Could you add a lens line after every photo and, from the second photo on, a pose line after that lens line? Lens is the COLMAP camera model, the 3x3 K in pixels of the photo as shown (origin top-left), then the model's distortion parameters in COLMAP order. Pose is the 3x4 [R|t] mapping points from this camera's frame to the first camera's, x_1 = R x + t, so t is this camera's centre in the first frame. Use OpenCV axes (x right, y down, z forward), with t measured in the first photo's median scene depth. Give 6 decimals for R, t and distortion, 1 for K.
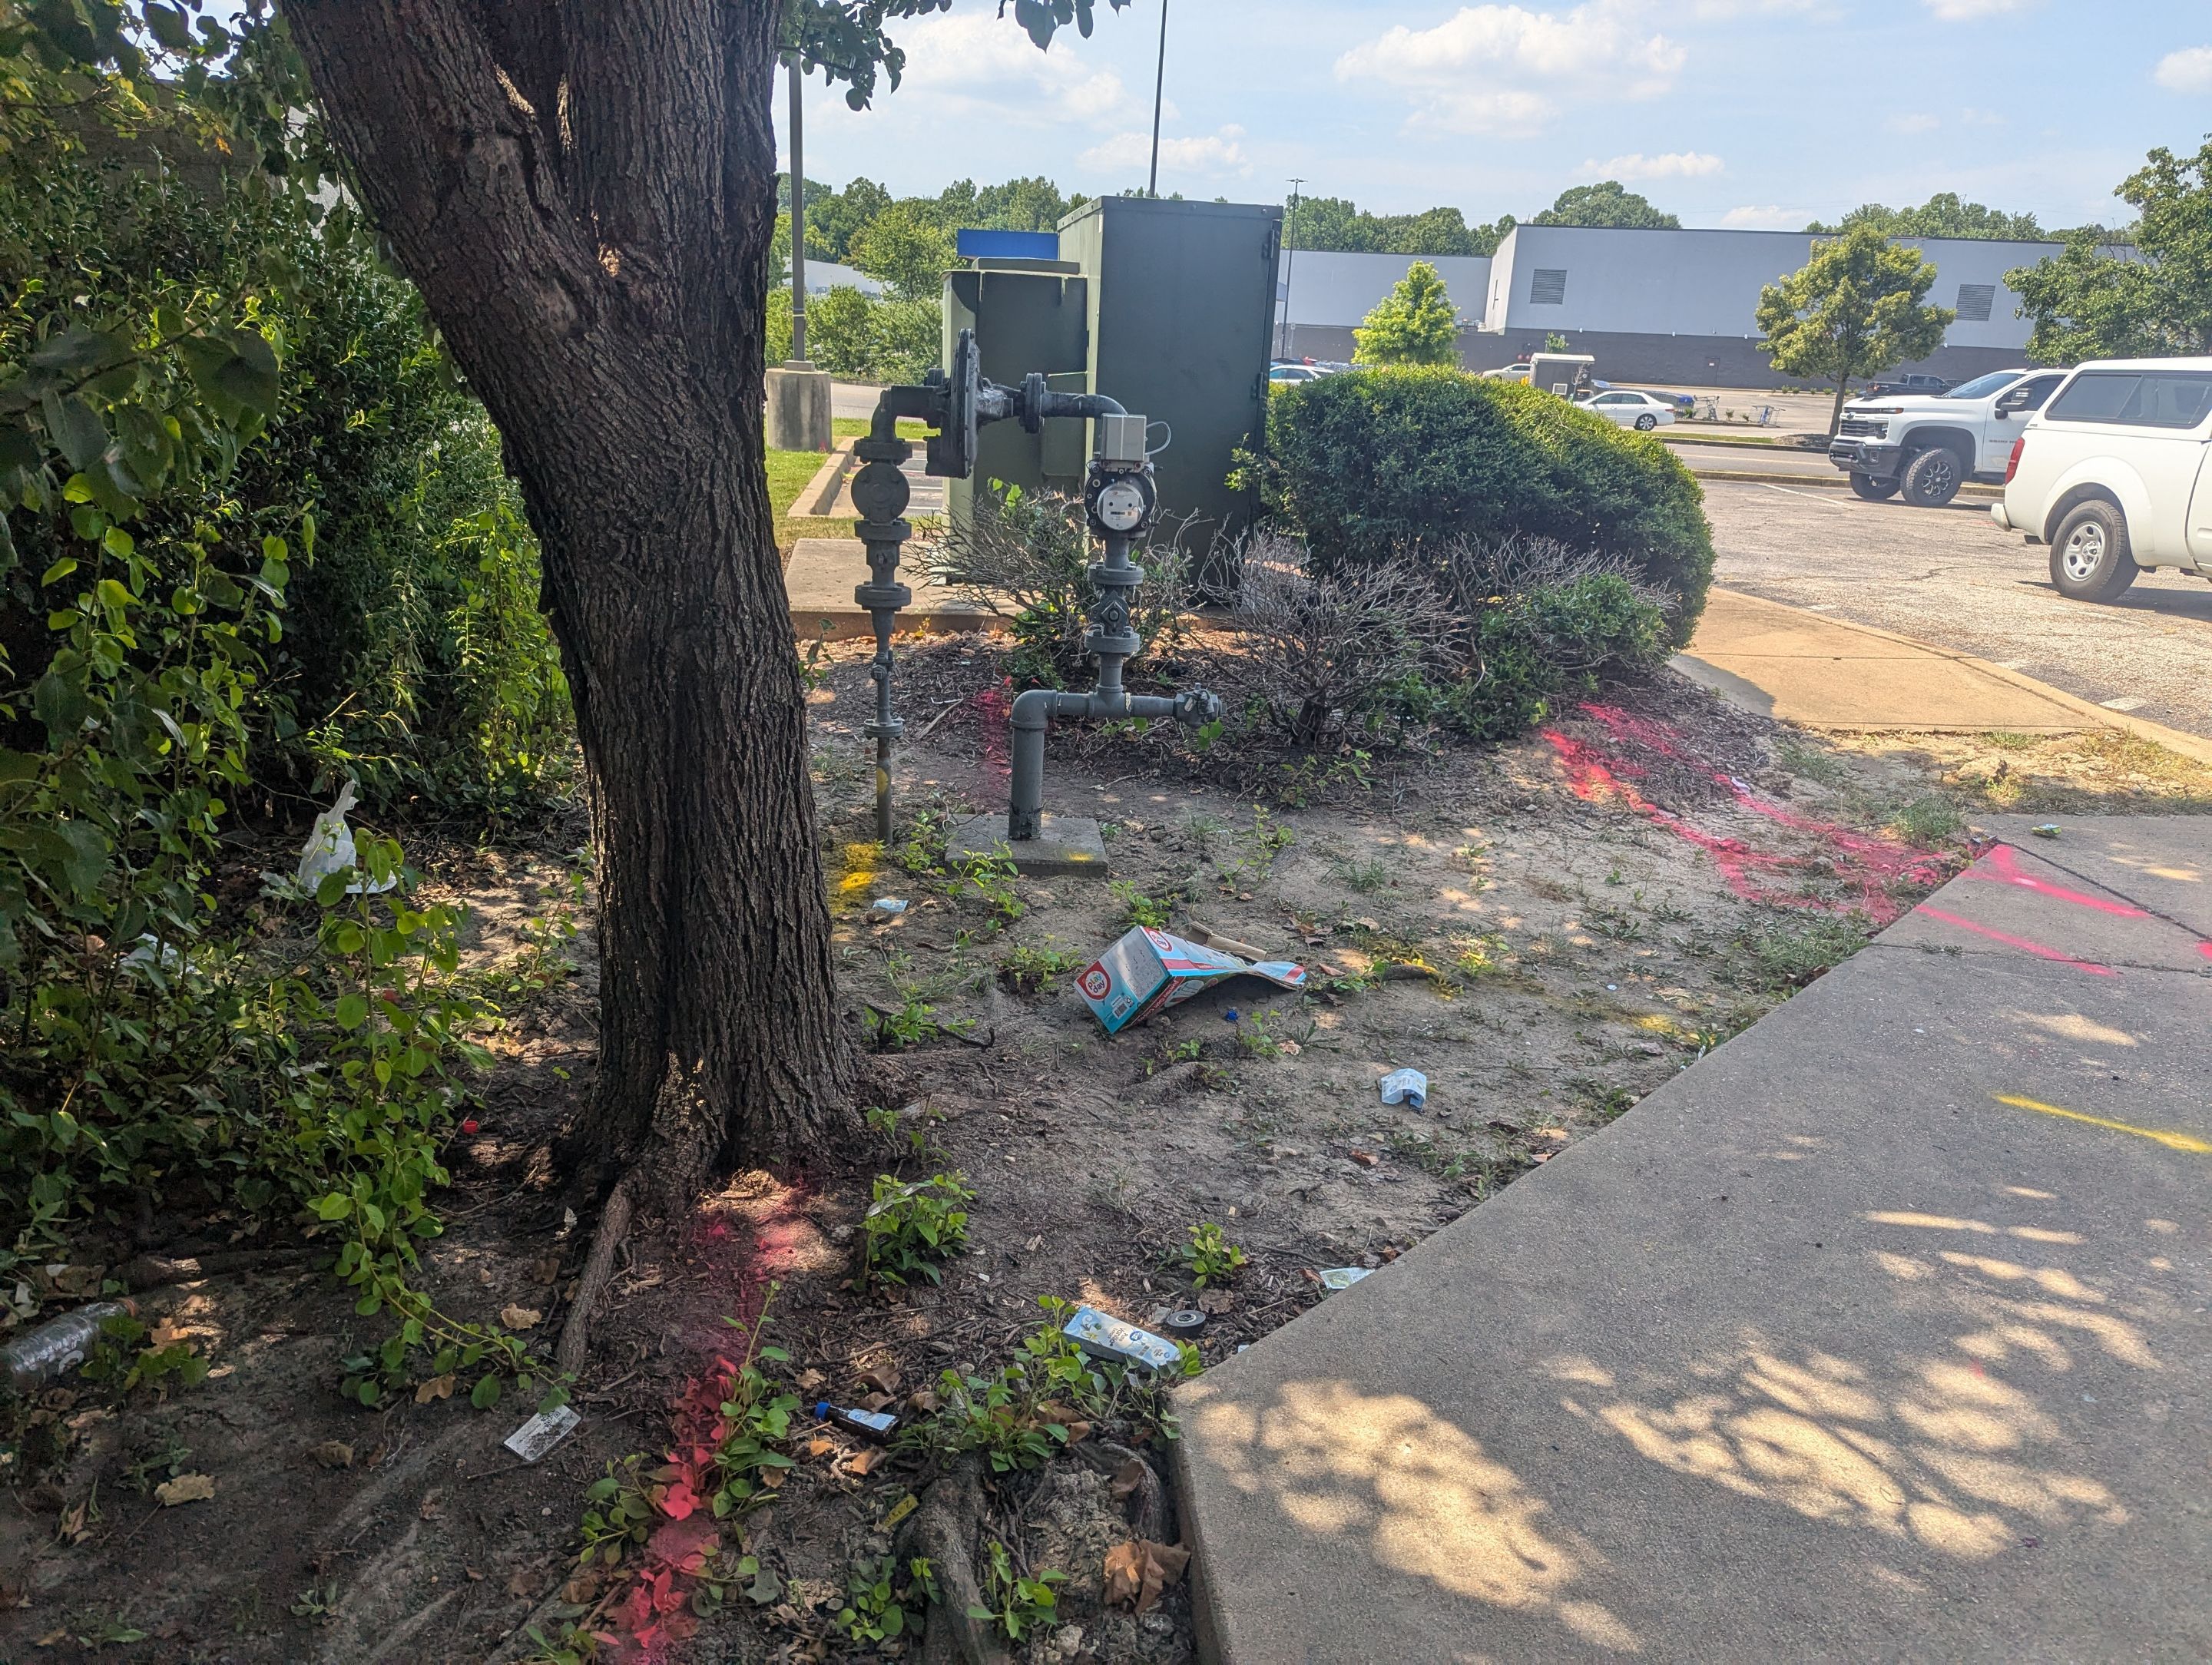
lens RADIAL K [[1588.9, 0, 1146.9], [0, 1588.9, 862.9], [0, 0, 1]] dist [0.079258, -0.082843]
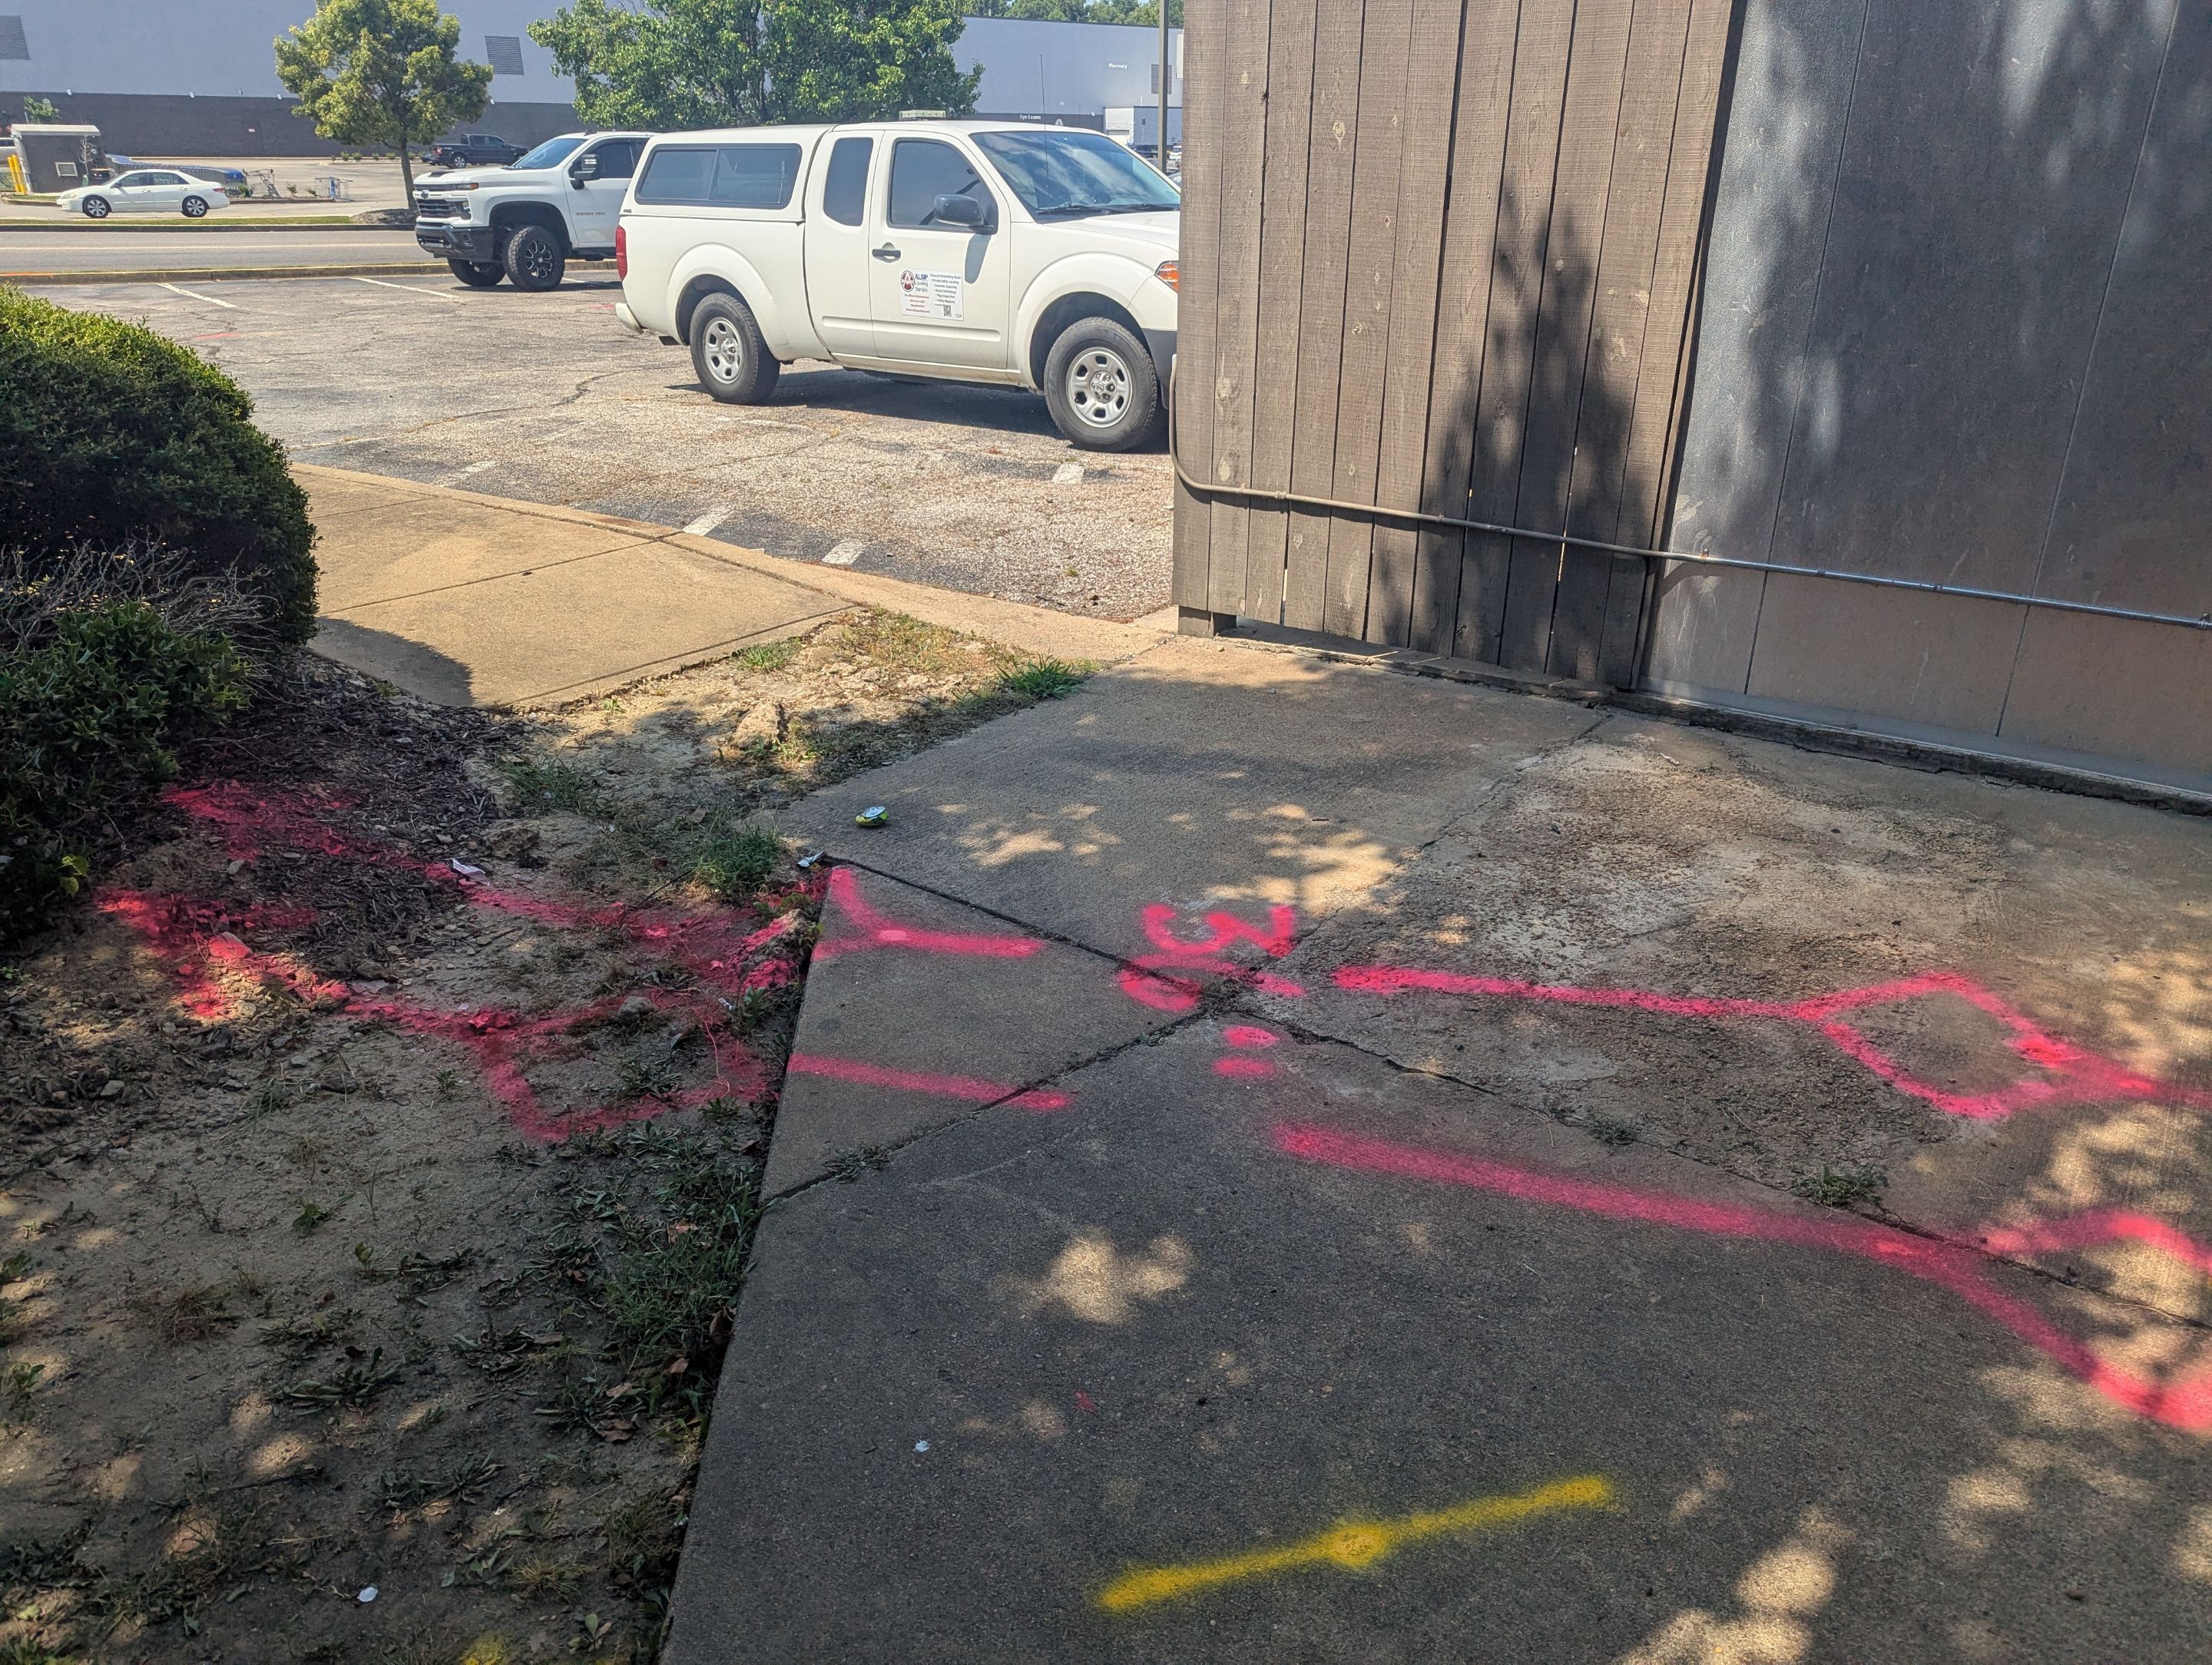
lens RADIAL K [[1516.2, 0, 1106.0], [0, 1516.2, 832.5], [0, 0, 1]] dist [0.045167, -0.025959]
pose [[0.705391, -0.335868, 0.624192, 0.088934], [0.249090, 0.941903, 0.225330, -0.073226], [-0.663609, -0.003466, 0.748071, 0.188592]]
